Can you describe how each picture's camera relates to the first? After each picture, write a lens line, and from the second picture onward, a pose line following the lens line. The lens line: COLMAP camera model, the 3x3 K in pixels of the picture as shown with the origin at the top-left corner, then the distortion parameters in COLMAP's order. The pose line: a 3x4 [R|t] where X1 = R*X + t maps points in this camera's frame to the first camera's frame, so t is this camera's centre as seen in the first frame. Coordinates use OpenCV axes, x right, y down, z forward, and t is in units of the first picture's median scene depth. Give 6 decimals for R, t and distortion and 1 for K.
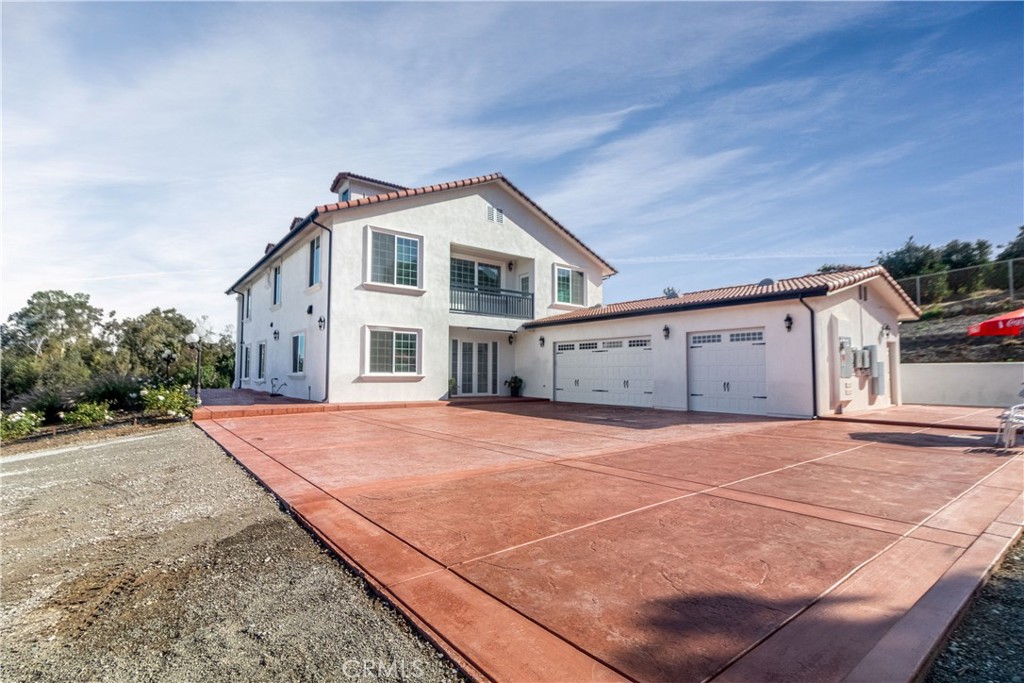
lens RADIAL K [[475.6, 0, 511.0], [0, 475.6, 348.7], [0, 0, 1]] dist [0.000843, 0.000111]
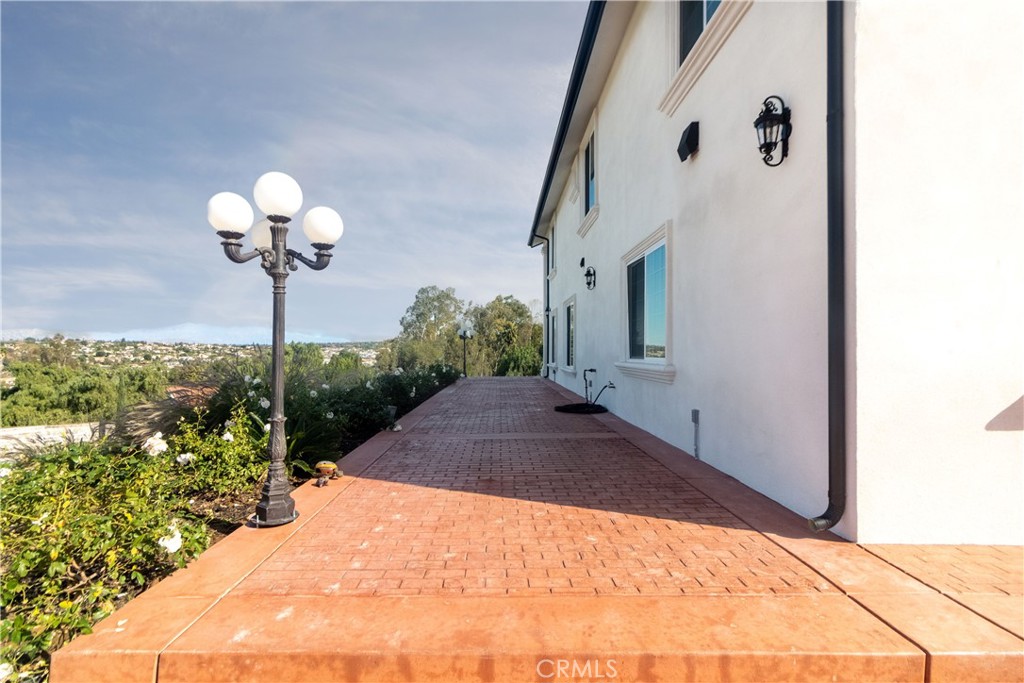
lens RADIAL K [[475.6, 0, 511.0], [0, 475.6, 348.7], [0, 0, 1]] dist [0.000843, 0.000111]
pose [[0.802232, -0.008729, -0.596949, -0.066005], [0.035429, 0.998827, 0.033006, 0.005566], [0.595960, -0.047628, 0.801600, 0.136750]]
